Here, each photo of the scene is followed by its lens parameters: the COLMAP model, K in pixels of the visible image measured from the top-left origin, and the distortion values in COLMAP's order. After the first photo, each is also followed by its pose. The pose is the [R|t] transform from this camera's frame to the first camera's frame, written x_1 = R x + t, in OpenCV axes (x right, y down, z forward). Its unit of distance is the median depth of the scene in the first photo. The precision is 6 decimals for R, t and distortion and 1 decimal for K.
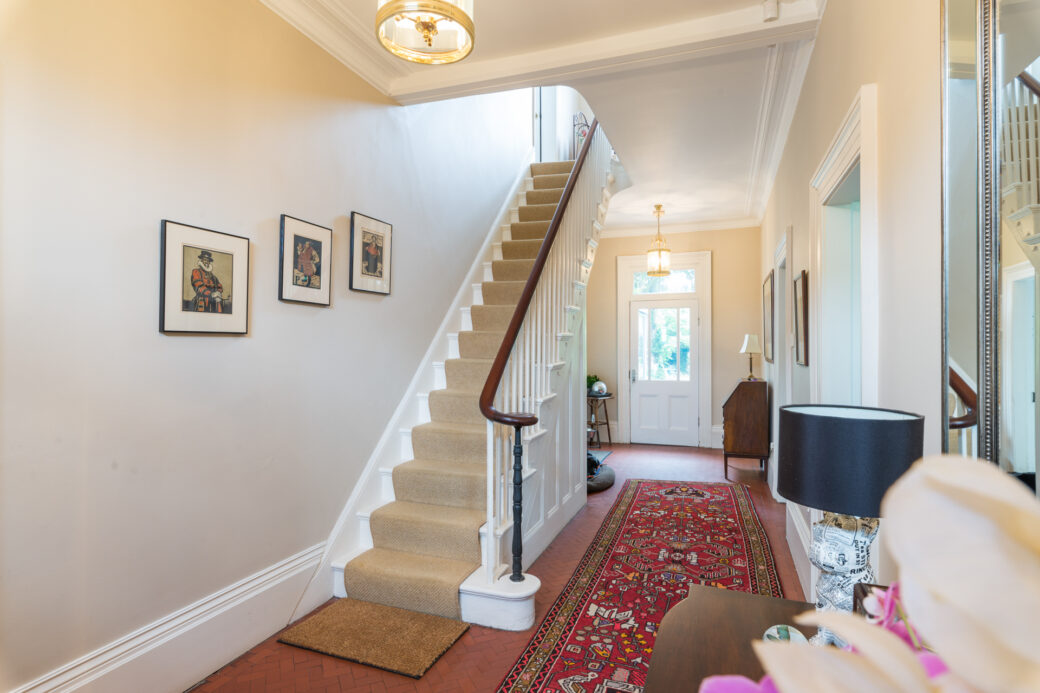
lens RADIAL K [[560.0, 0, 519.4], [0, 560.0, 342.8], [0, 0, 1]] dist [-0.004507, -0.001992]
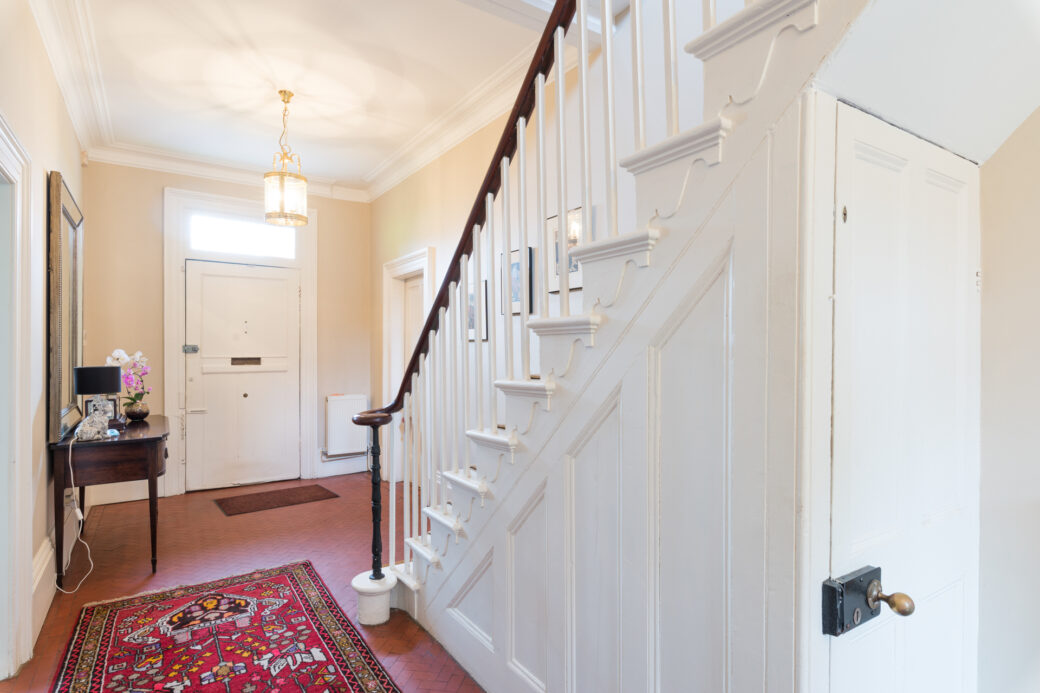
lens RADIAL K [[560.0, 0, 520.4], [0, 560.0, 346.1], [0, 0, 1]] dist [-0.004507, -0.001992]
pose [[-0.599663, -0.008839, -0.800204, 0.672251], [0.000493, 0.999935, -0.011415, 0.020172], [0.800253, -0.007239, -0.599619, 1.877982]]
